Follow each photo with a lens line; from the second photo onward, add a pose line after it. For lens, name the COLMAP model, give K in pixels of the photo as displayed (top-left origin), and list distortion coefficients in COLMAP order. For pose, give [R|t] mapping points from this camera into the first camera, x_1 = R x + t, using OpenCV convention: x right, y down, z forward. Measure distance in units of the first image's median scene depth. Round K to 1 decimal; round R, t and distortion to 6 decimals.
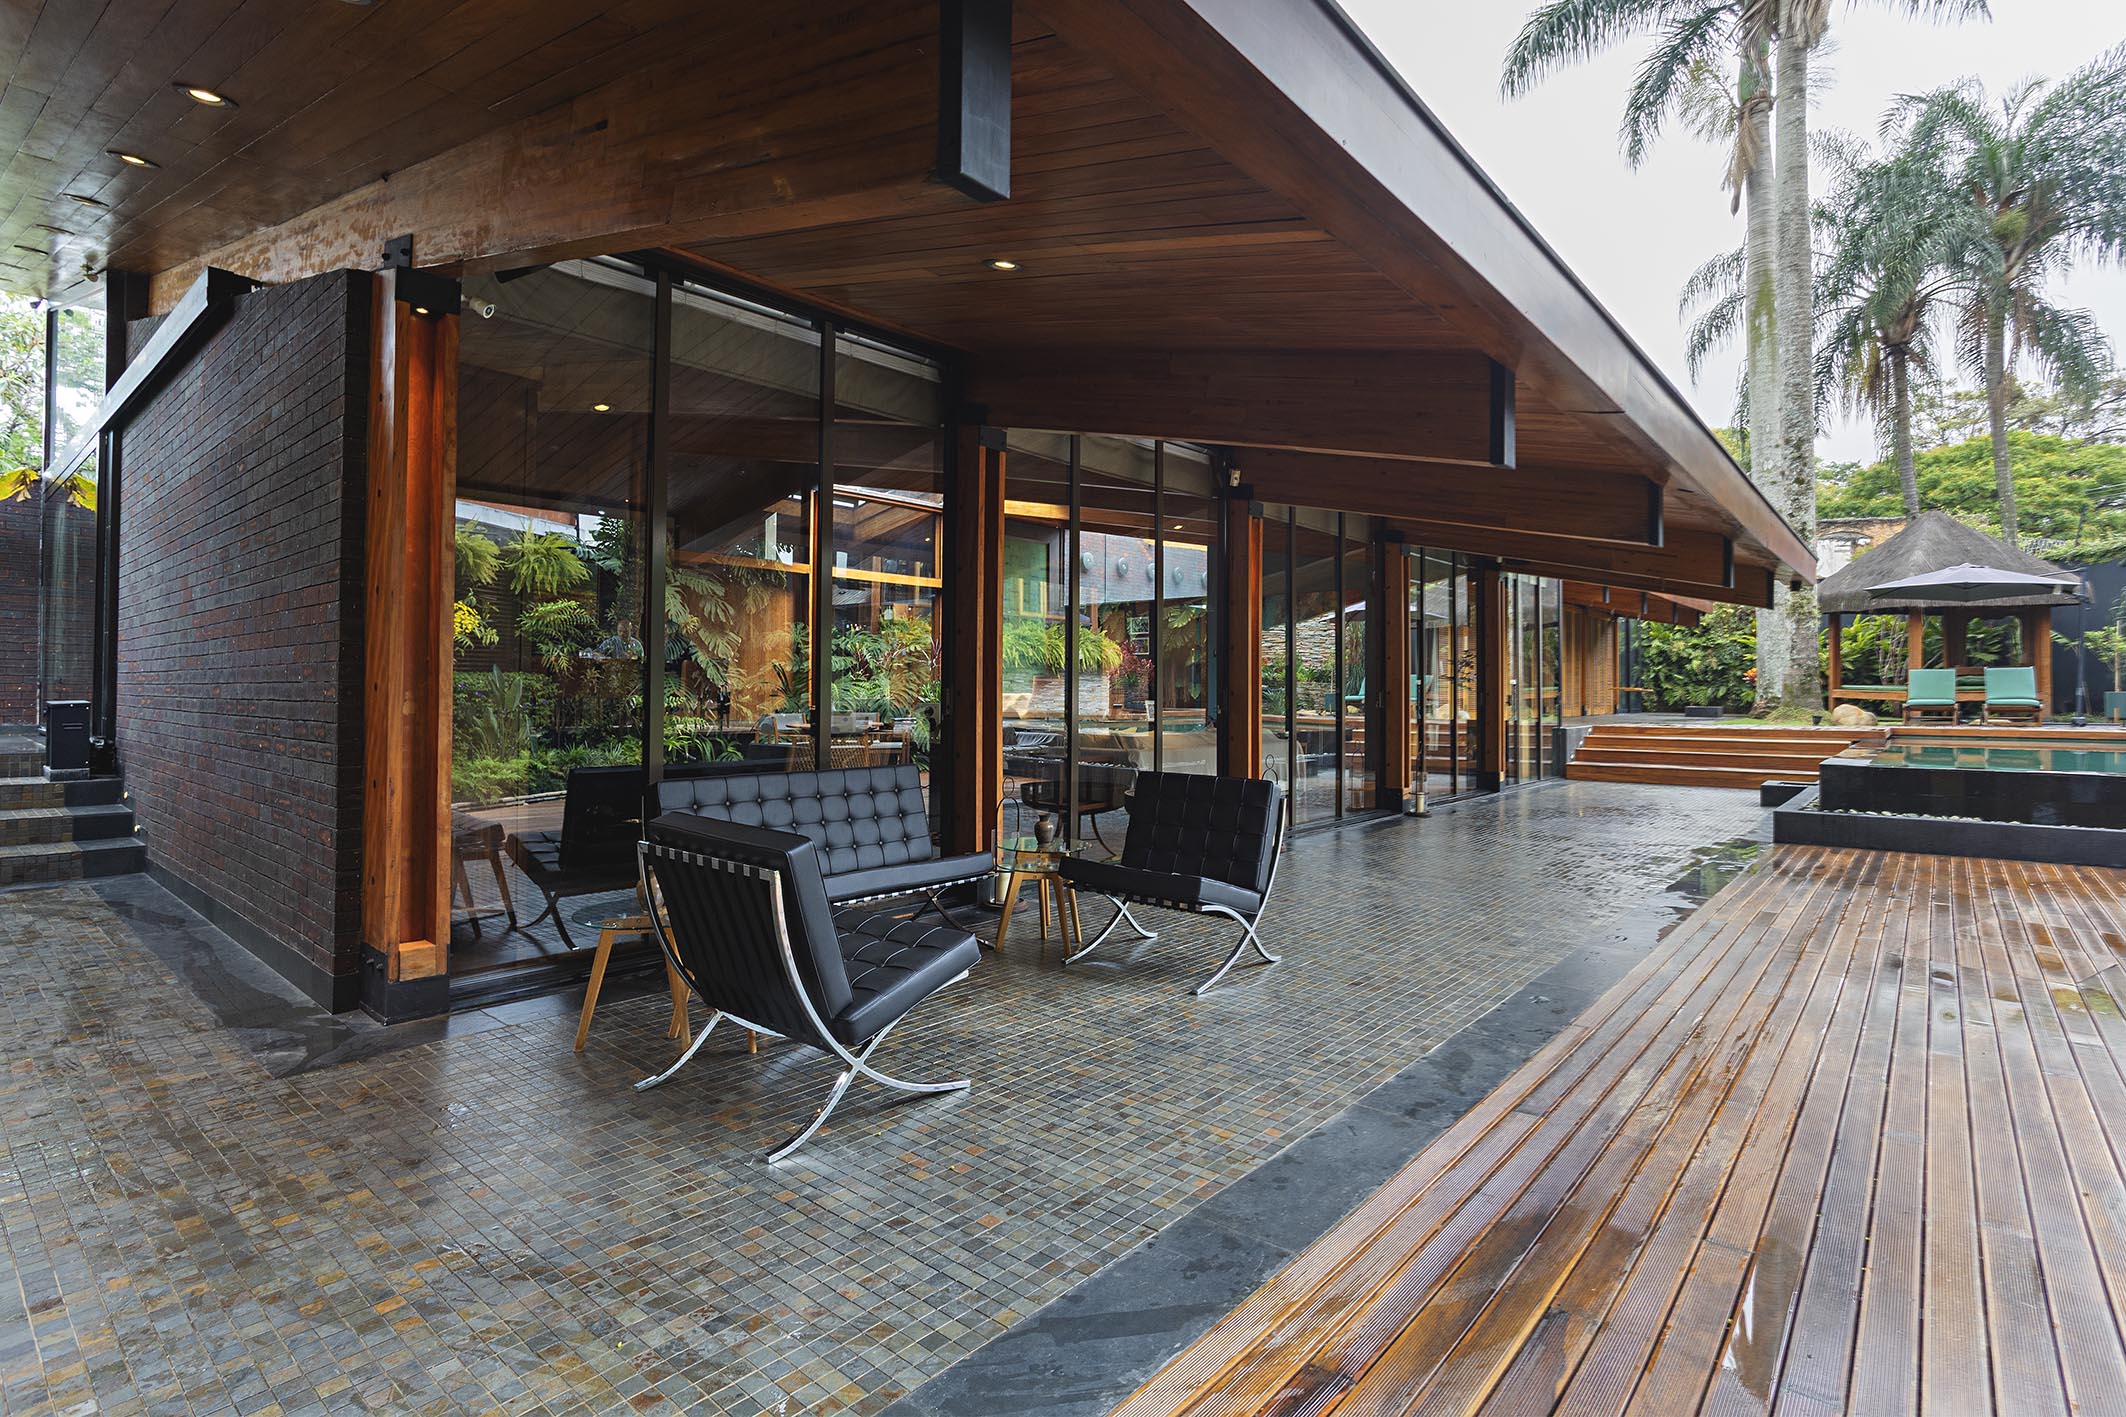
lens RADIAL K [[1050.5, 0, 1059.3], [0, 1050.5, 681.8], [0, 0, 1]] dist [-0.043257, 0.019094]
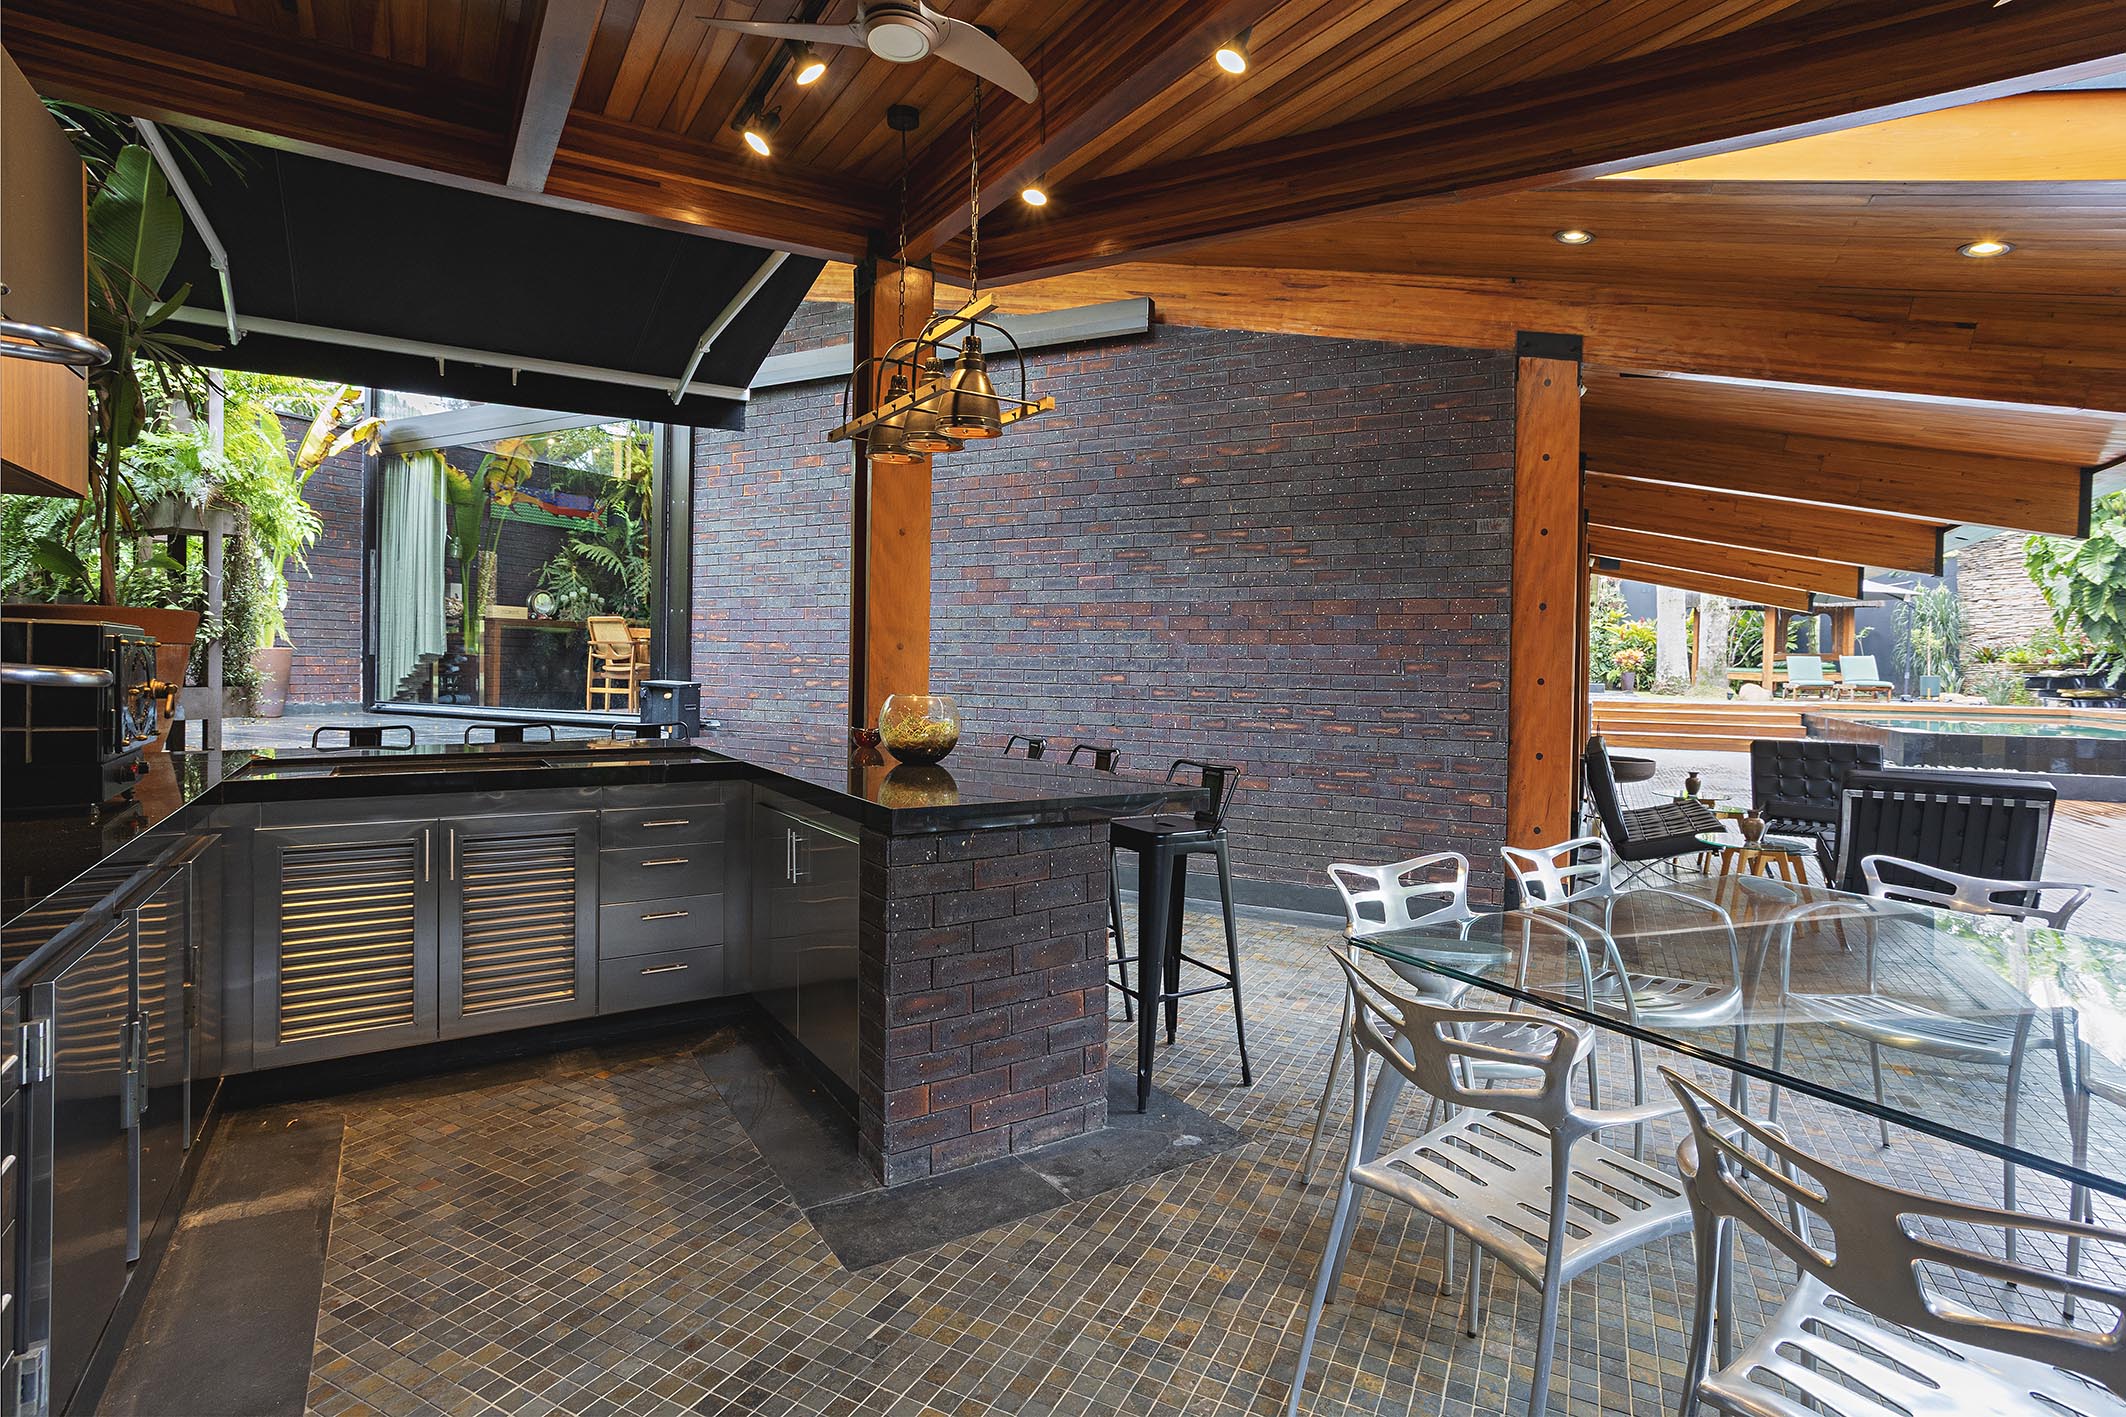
lens RADIAL K [[1086.5, 0, 1106.1], [0, 1086.5, 669.6], [0, 0, 1]] dist [-0.059561, 0.039035]
pose [[0.962127, 0.008036, 0.272484, -0.265511], [-0.012765, 0.999797, 0.015587, -0.004537], [-0.272303, -0.018475, 0.962034, -0.023551]]
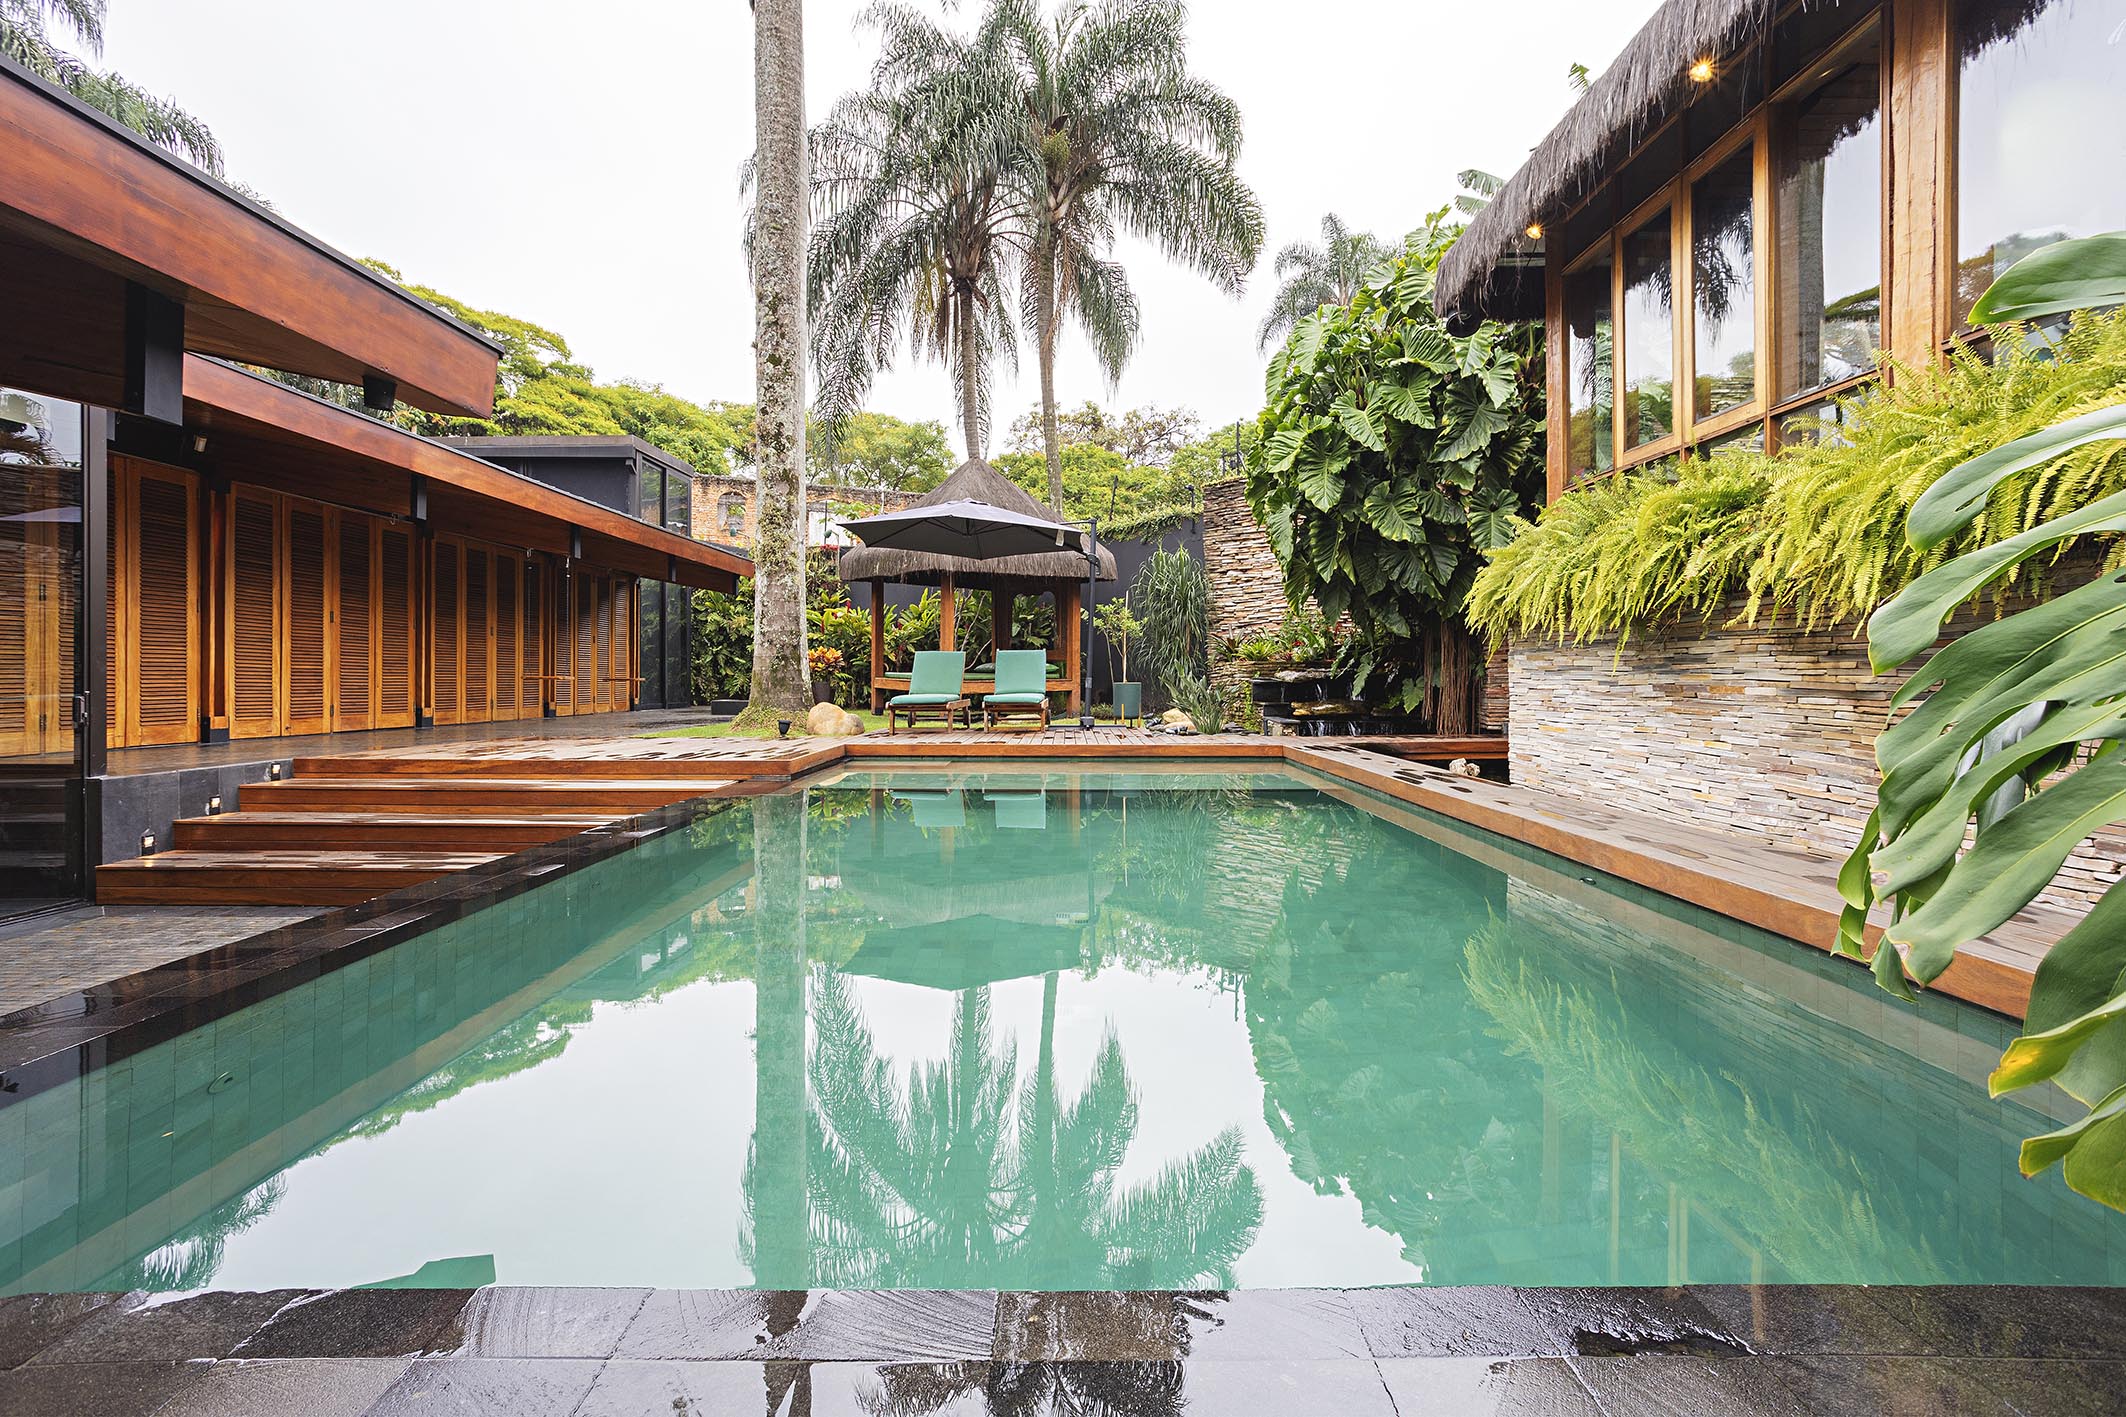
lens RADIAL K [[1039.3, 0, 1067.1], [0, 1039.3, 679.5], [0, 0, 1]] dist [-0.045587, 0.033442]
pose [[0.759832, -0.002586, 0.650114, 0.348692], [-0.006007, 0.999921, 0.010998, -0.000854], [-0.650092, -0.012262, 0.759757, 0.307859]]
